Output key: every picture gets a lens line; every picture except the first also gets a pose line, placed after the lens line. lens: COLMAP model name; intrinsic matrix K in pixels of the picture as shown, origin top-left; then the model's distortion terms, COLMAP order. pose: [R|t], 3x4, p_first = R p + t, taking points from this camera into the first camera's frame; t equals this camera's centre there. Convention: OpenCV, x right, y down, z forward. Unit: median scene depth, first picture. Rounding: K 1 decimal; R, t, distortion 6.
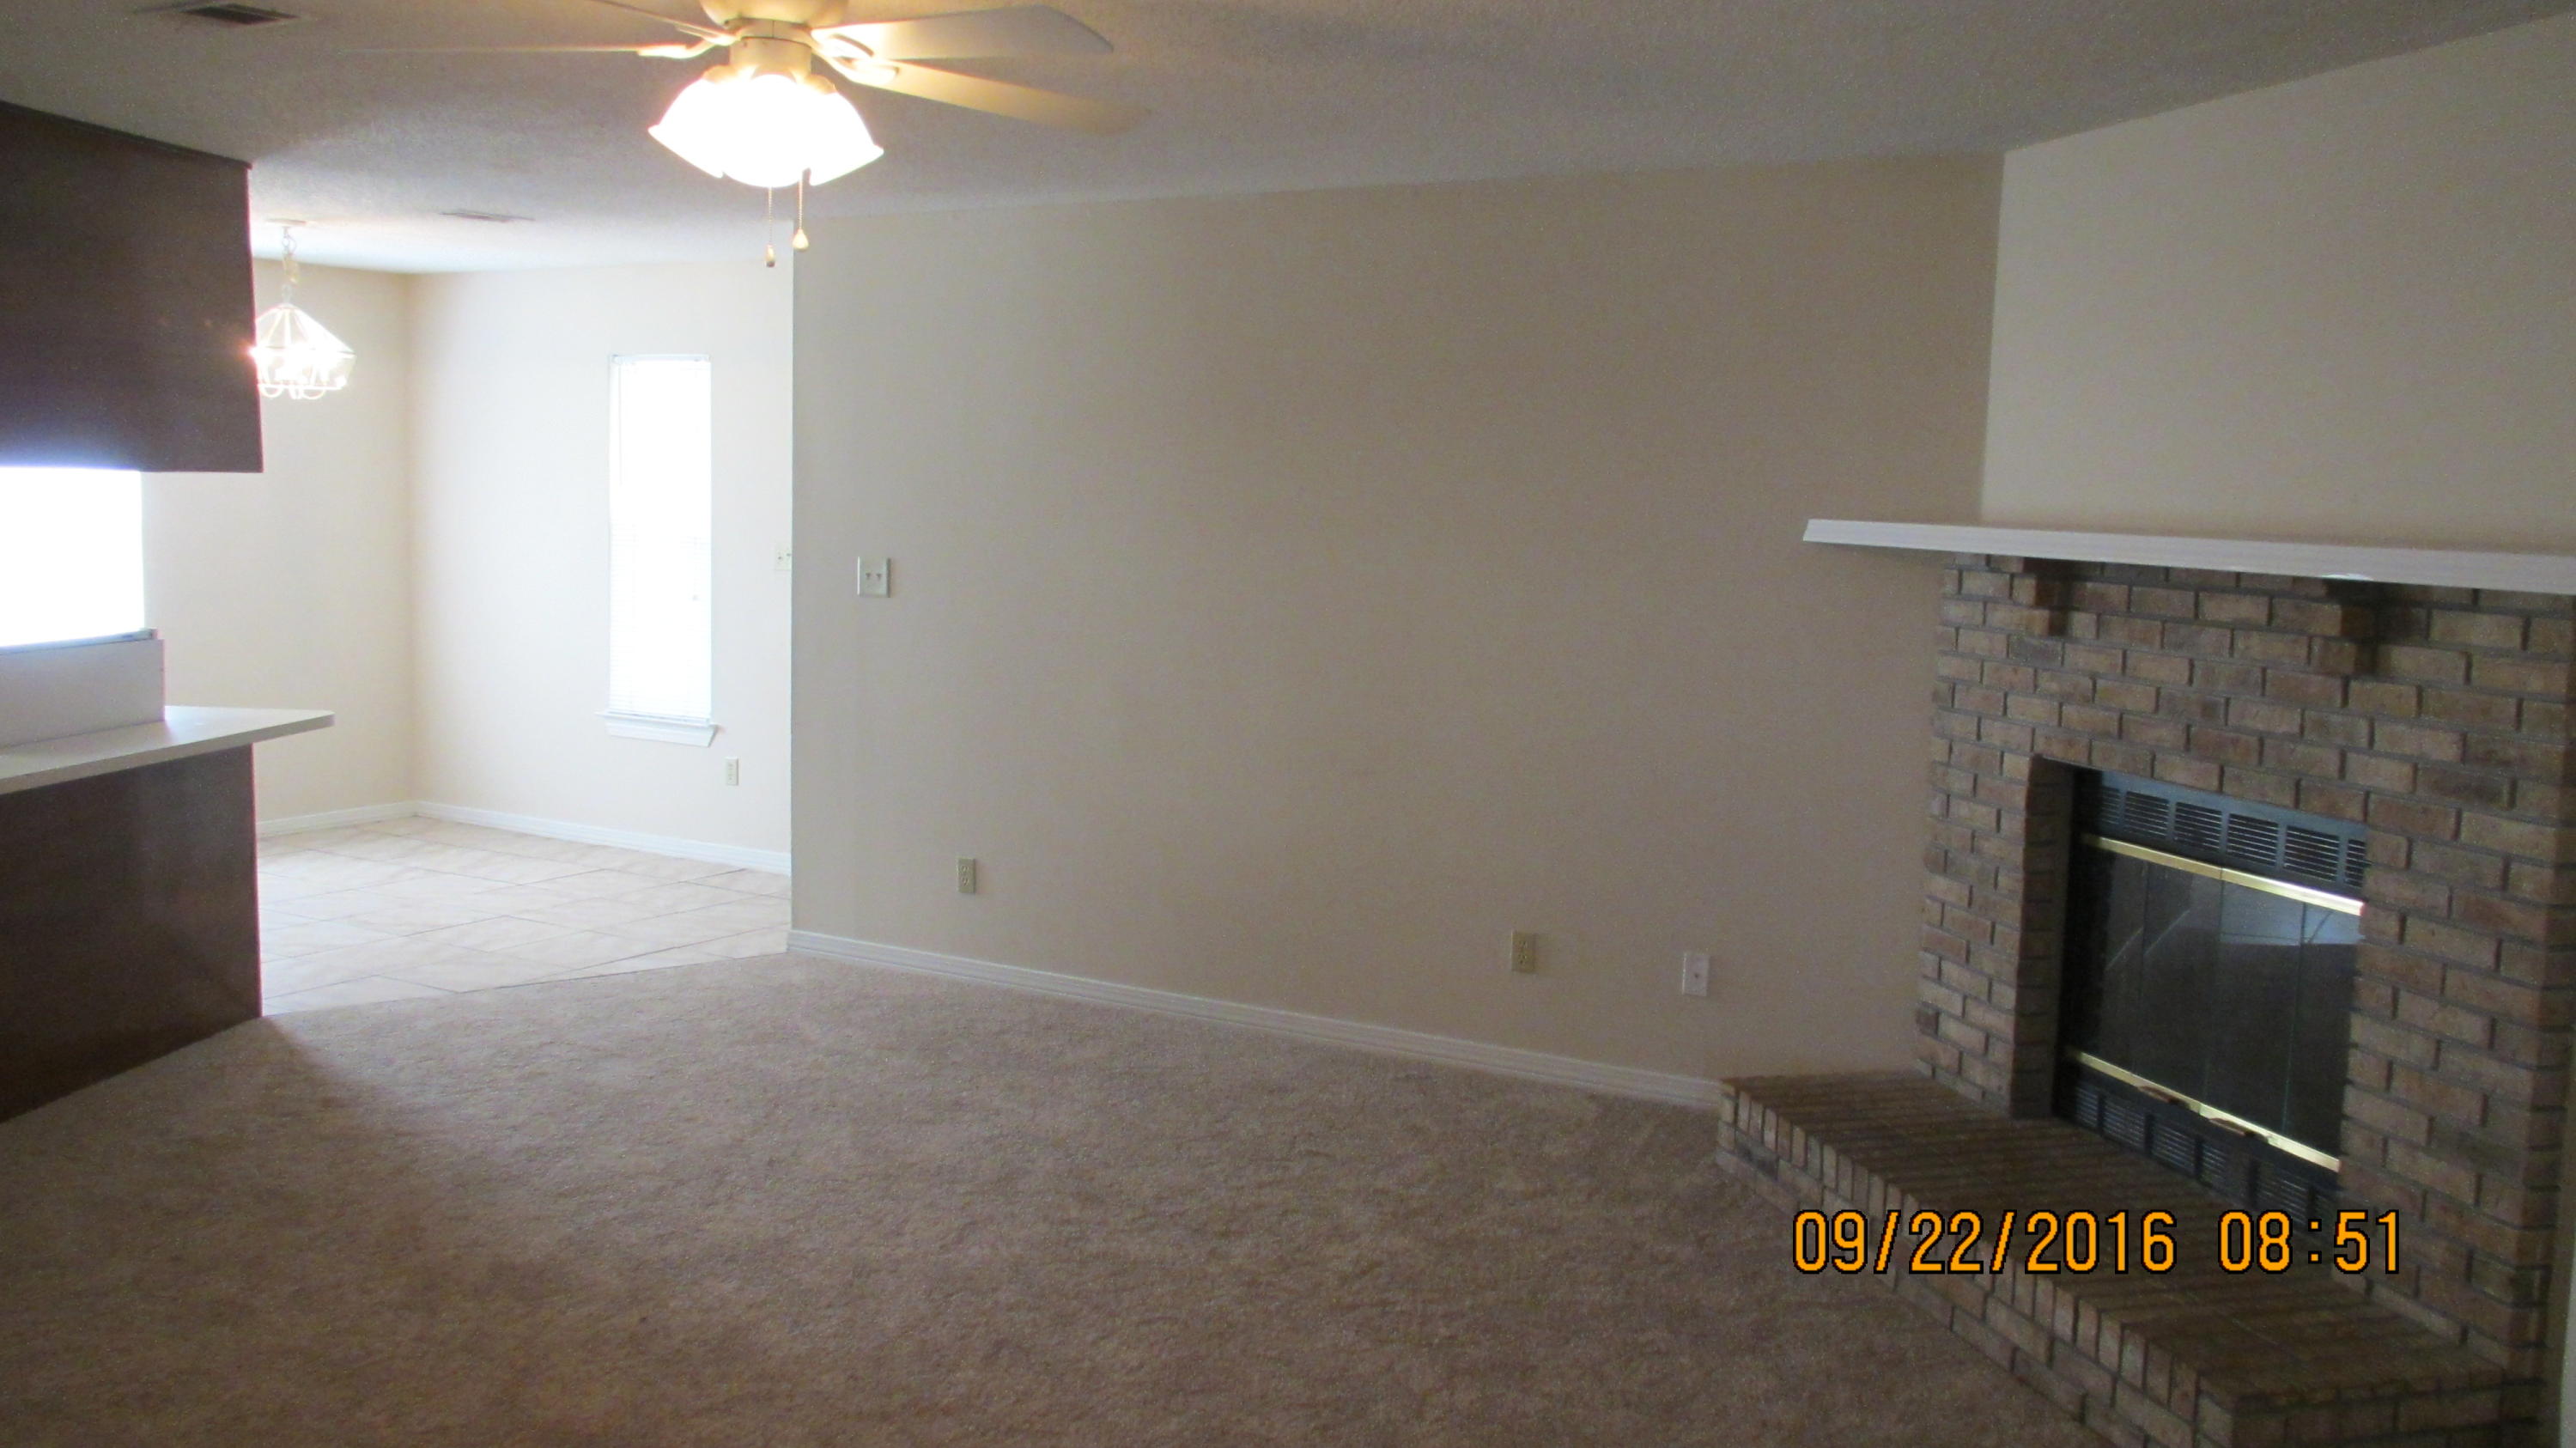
lens RADIAL K [[2218.8, 0, 1288.2], [0, 2218.8, 731.7], [0, 0, 1]] dist [0.010063, -0.007684]
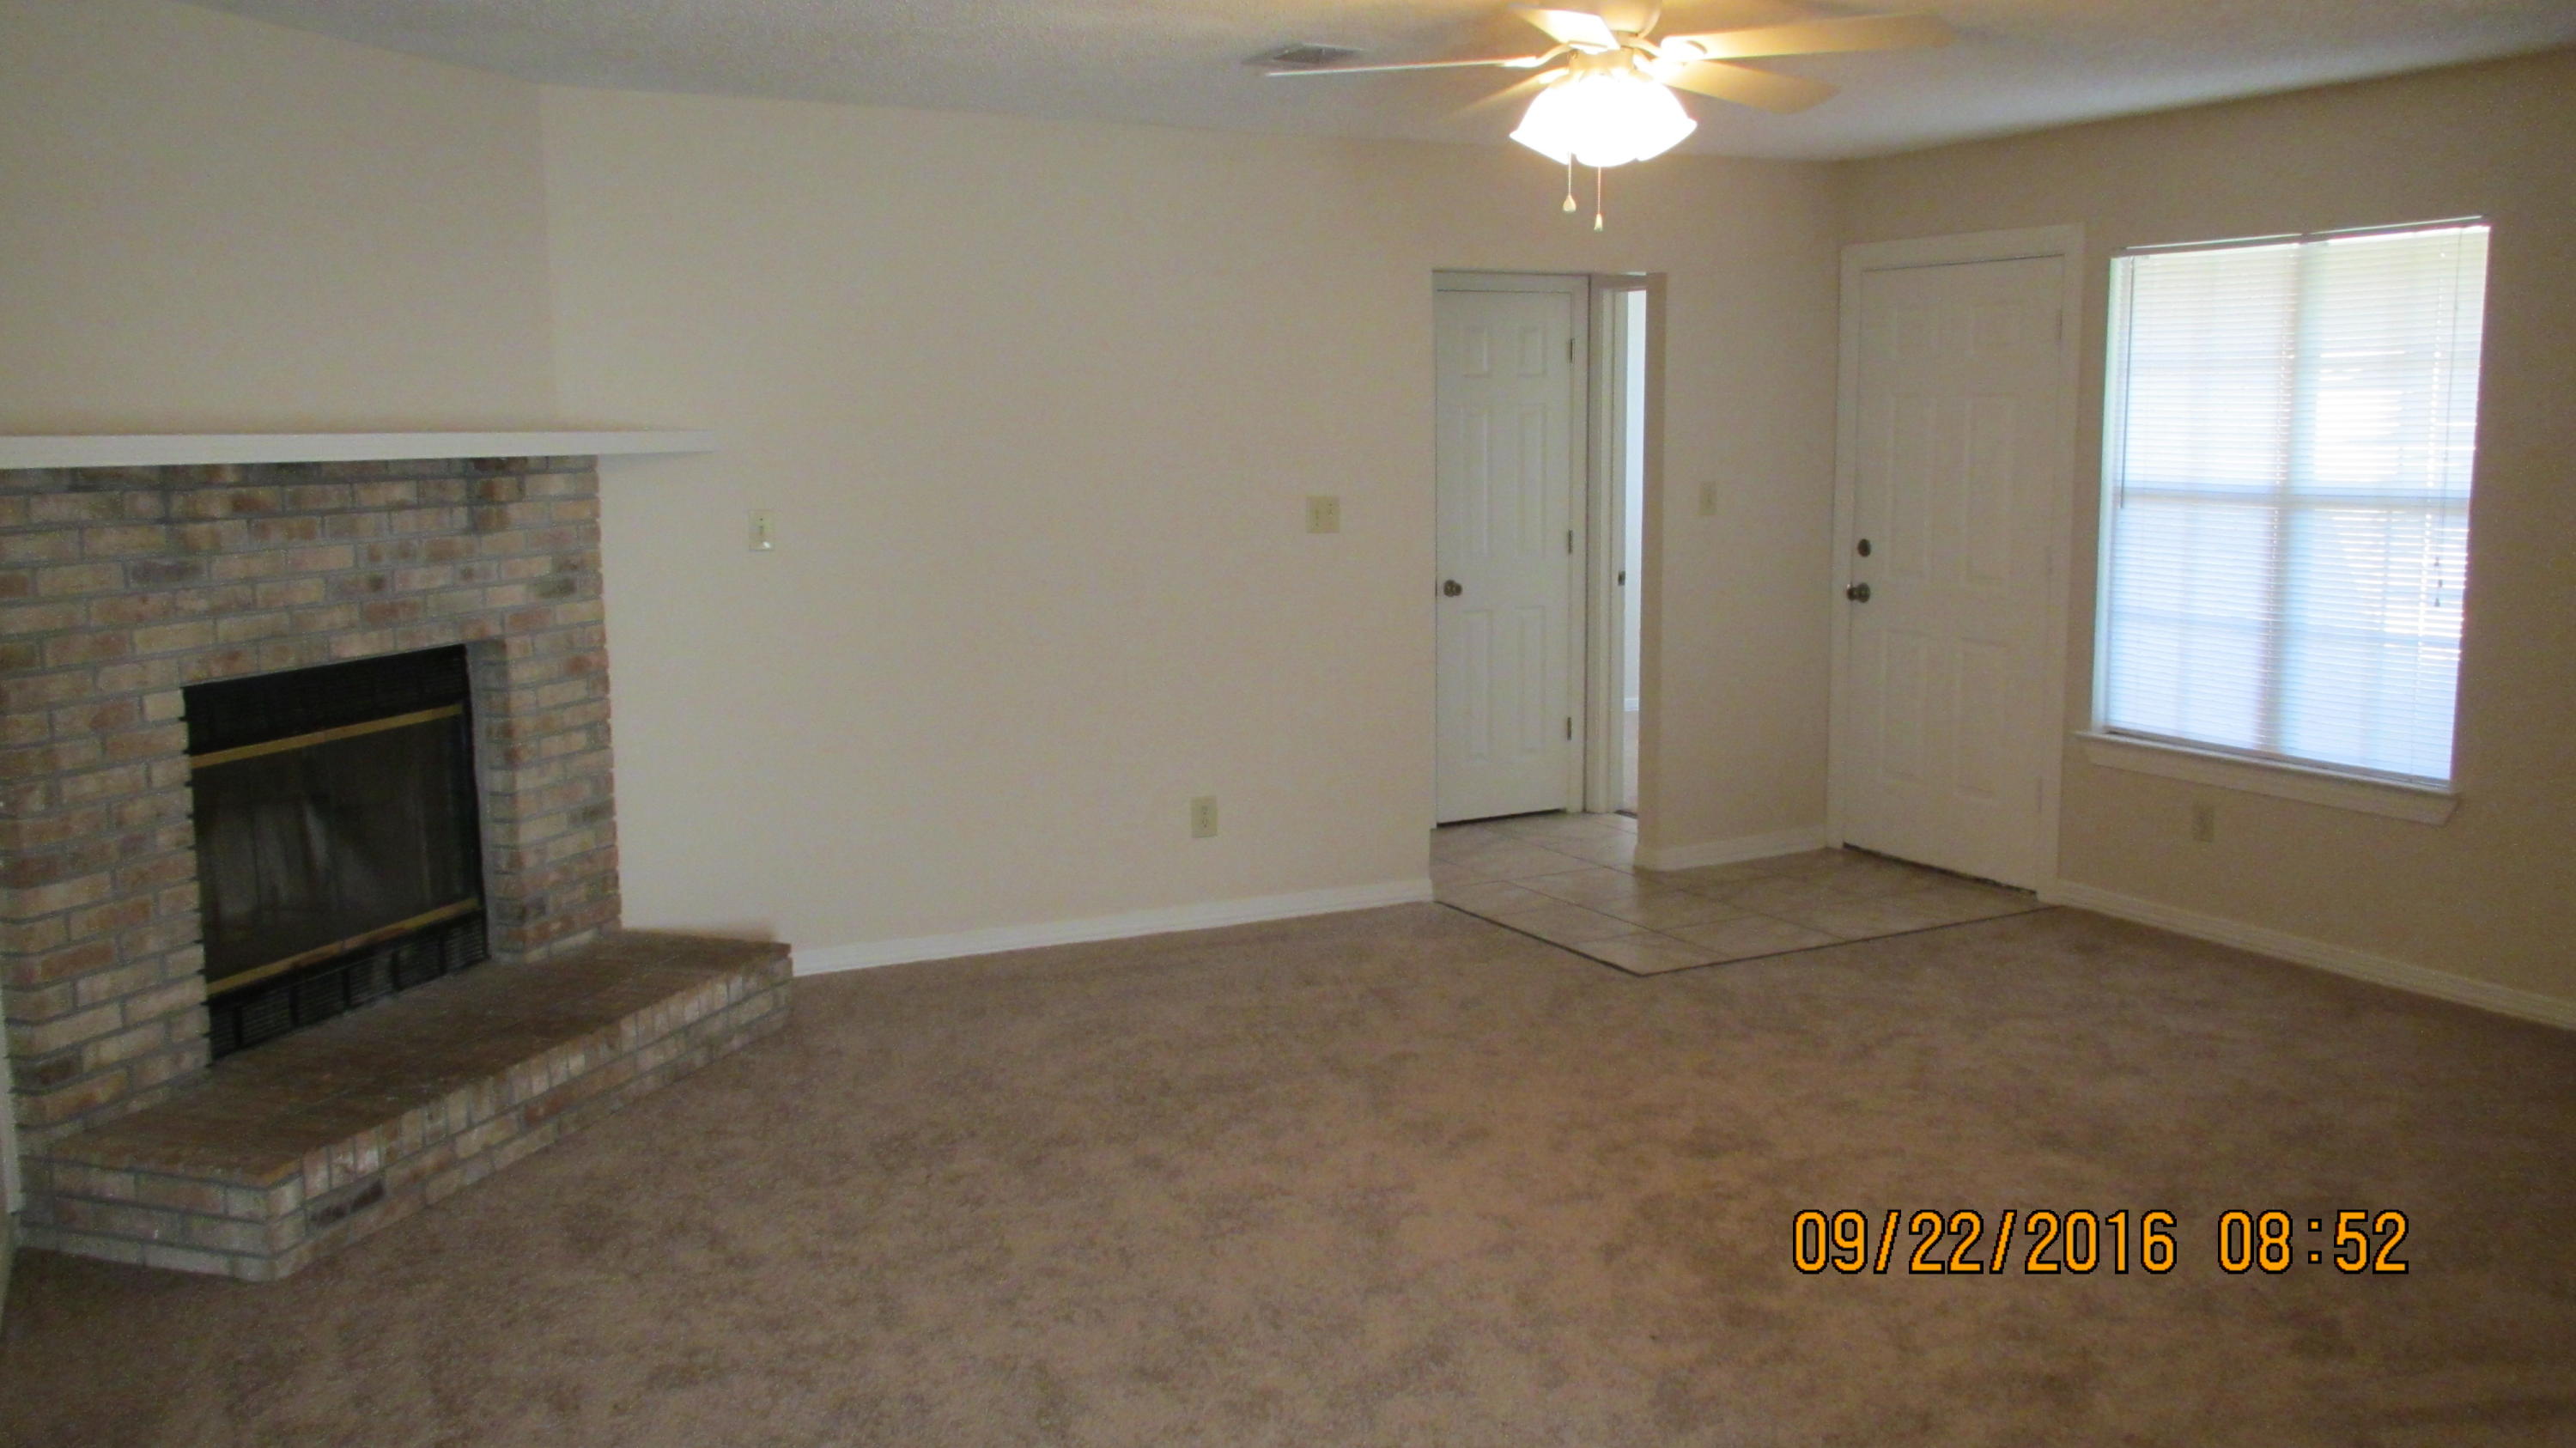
lens RADIAL K [[2224.3, 0, 1293.8], [0, 2224.3, 713.9], [0, 0, 1]] dist [-0.004826, 0.000268]
pose [[-0.853367, -0.090017, 0.513481, -0.582305], [0.040409, 0.970593, 0.237309, -0.196941], [-0.519743, 0.223261, -0.824635, 1.704365]]
